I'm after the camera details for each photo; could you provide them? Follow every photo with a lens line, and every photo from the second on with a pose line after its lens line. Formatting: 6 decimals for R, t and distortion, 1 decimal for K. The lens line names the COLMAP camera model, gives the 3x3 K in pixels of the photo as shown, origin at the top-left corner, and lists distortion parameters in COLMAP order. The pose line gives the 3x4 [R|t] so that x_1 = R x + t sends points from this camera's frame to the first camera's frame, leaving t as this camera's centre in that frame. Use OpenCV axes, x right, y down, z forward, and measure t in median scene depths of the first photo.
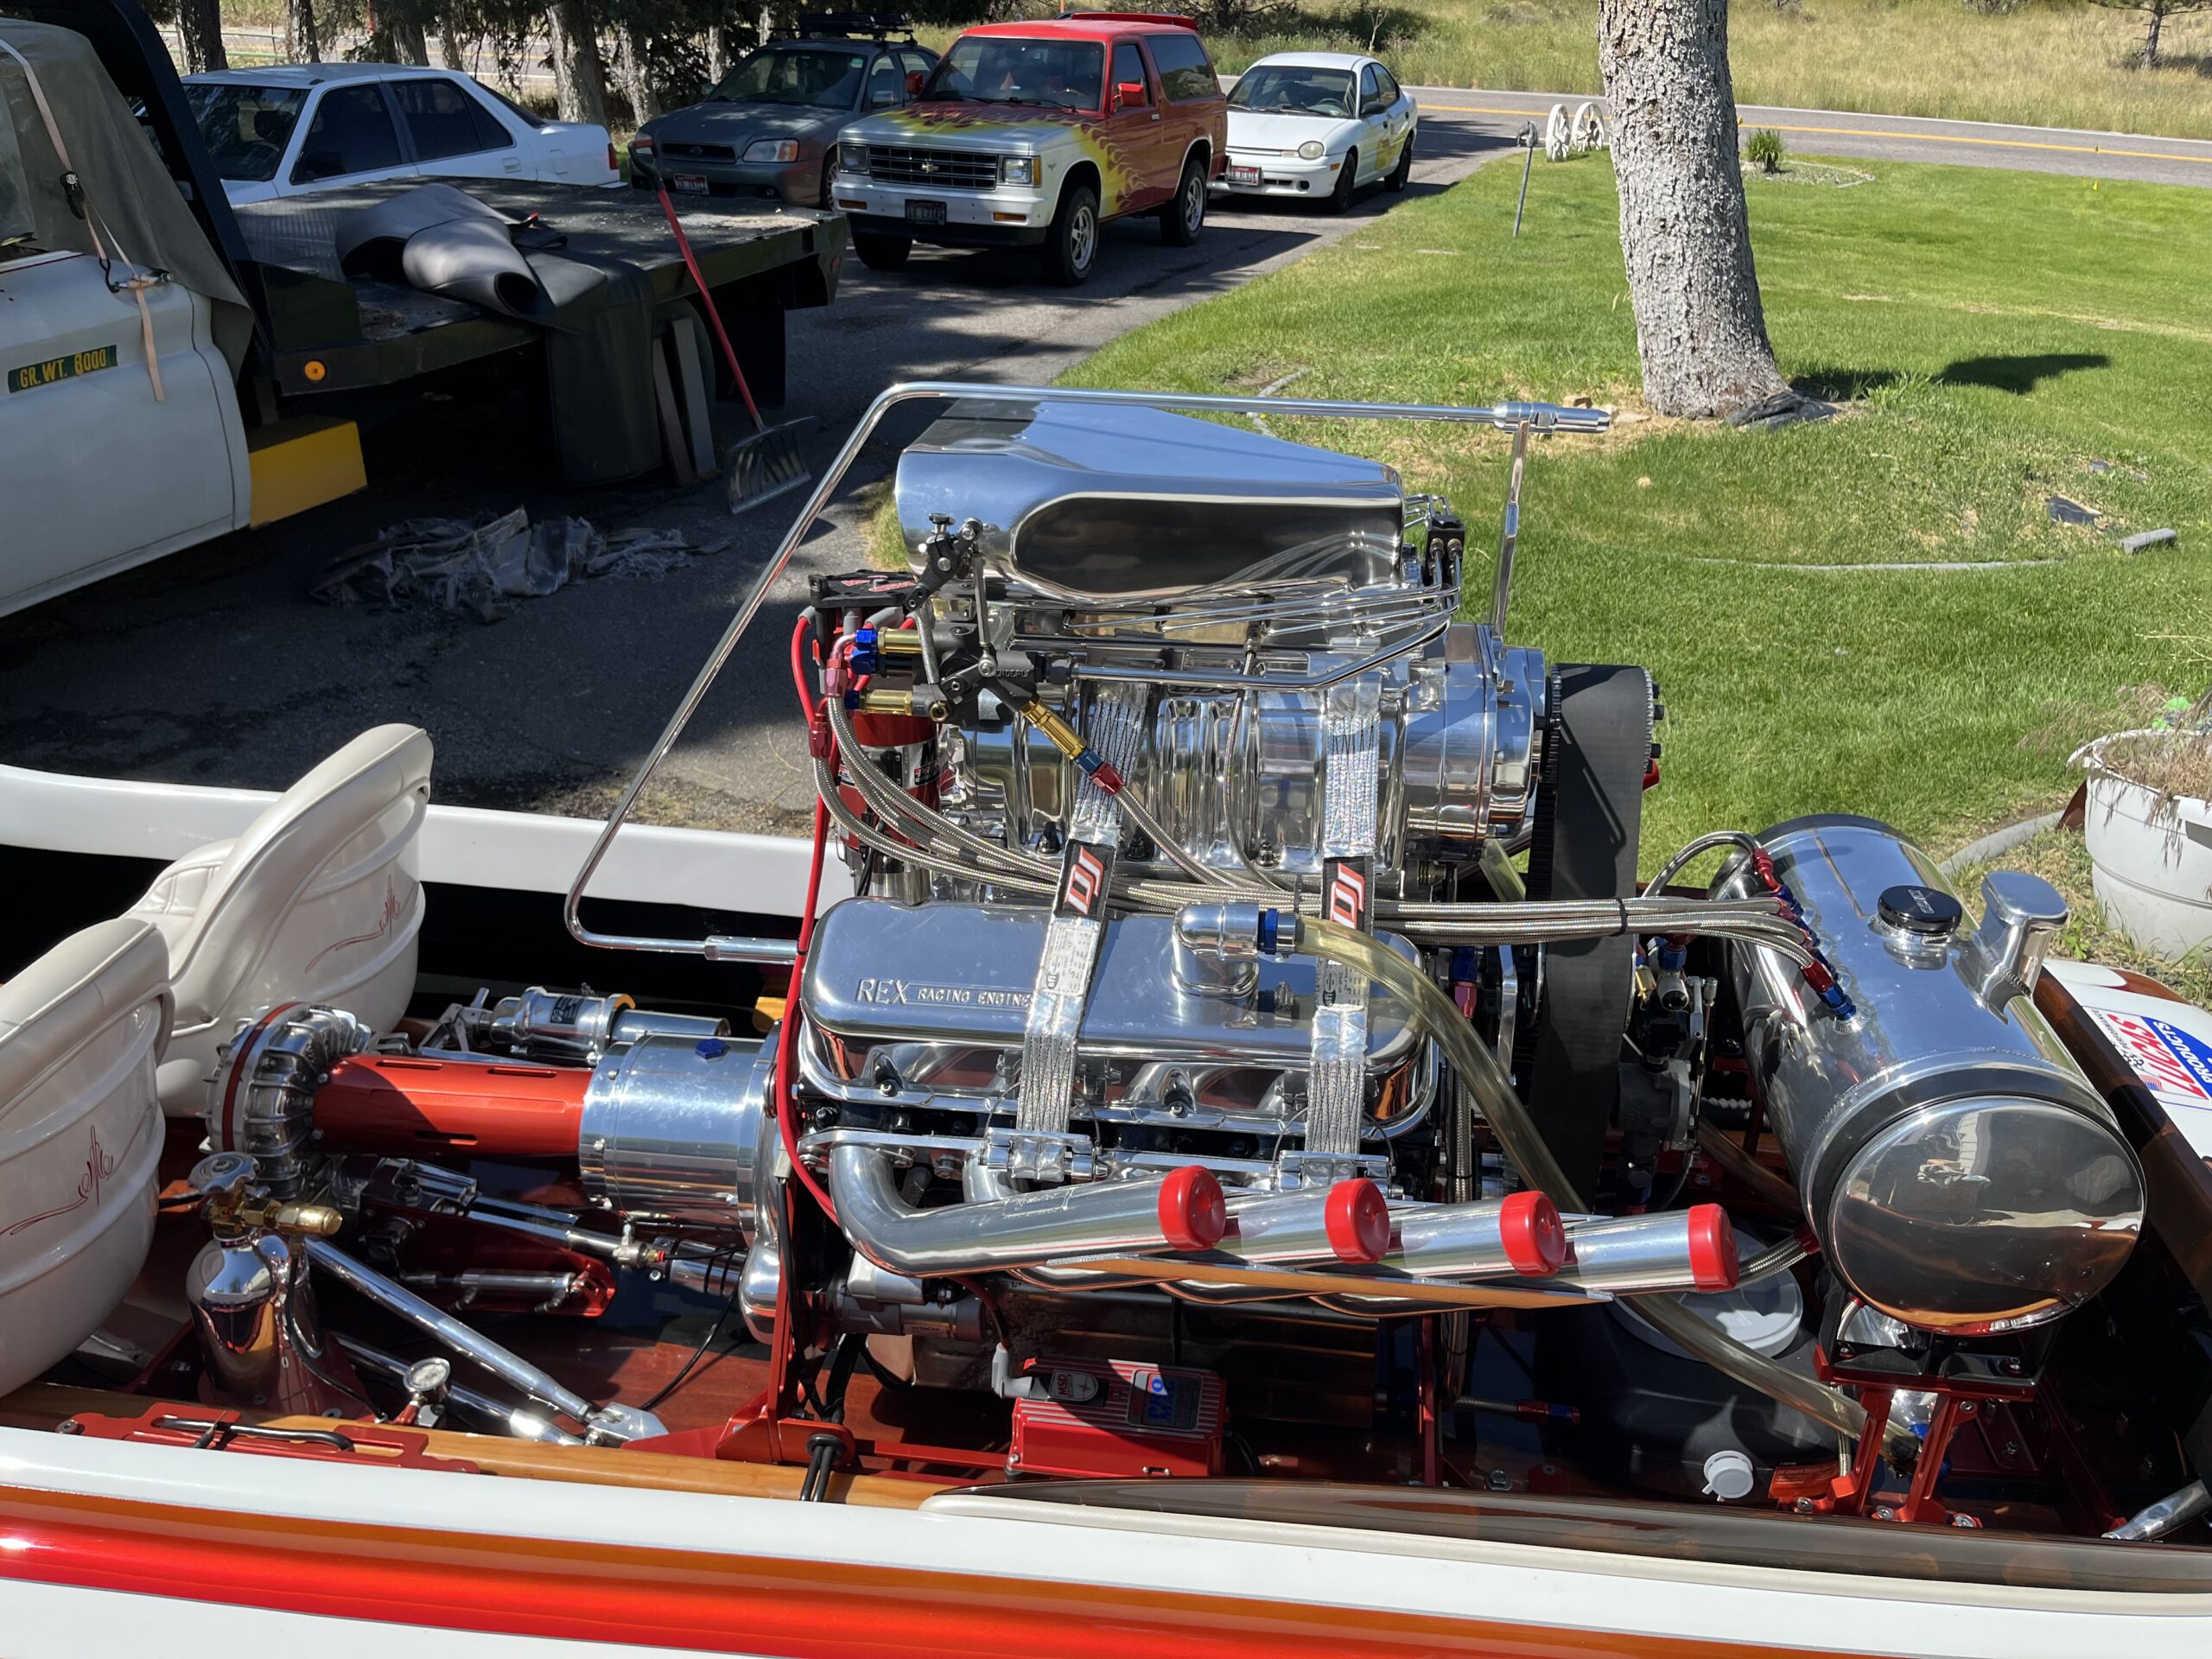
lens RADIAL K [[1697.6, 0, 1106.0], [0, 1697.6, 829.5], [0, 0, 1]] dist [0.089137, -0.121842]
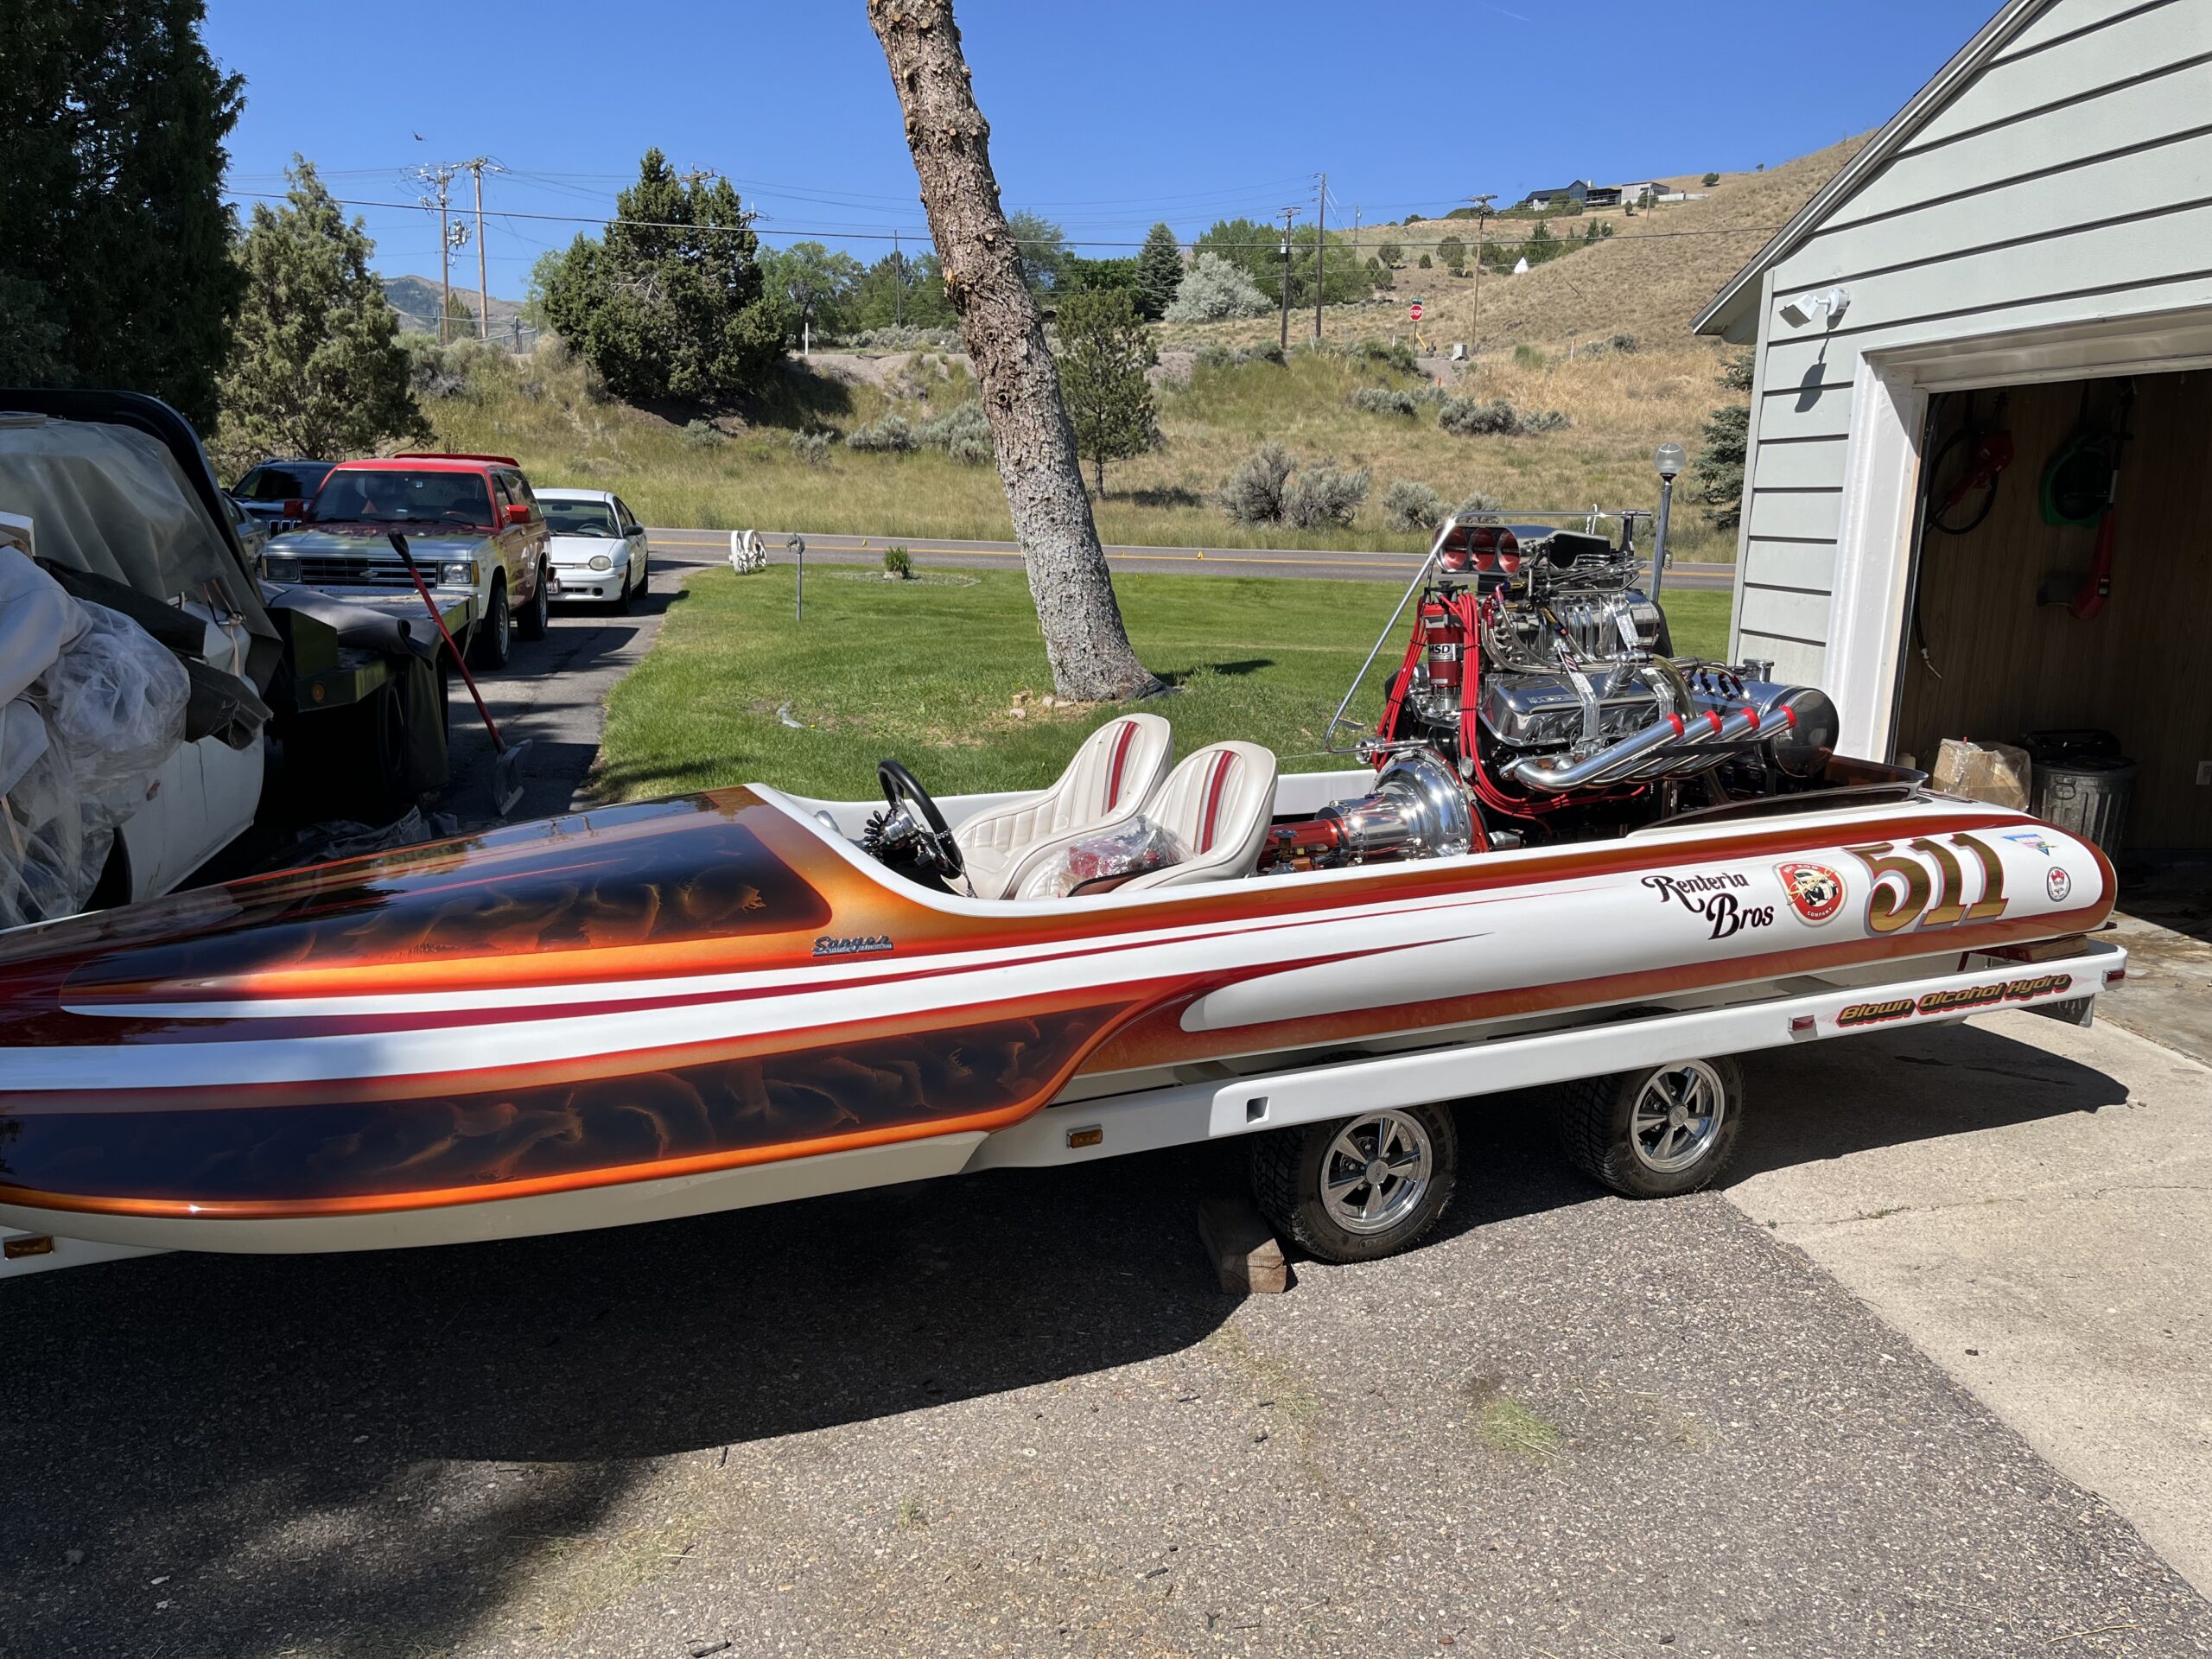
lens RADIAL K [[1697.6, 0, 1106.0], [0, 1697.6, 829.5], [0, 0, 1]] dist [0.089137, -0.121842]
pose [[0.851814, -0.114978, 0.511070, -0.285835], [0.231978, 0.957533, -0.171223, 0.079780], [-0.469679, 0.264408, 0.842312, -0.132366]]
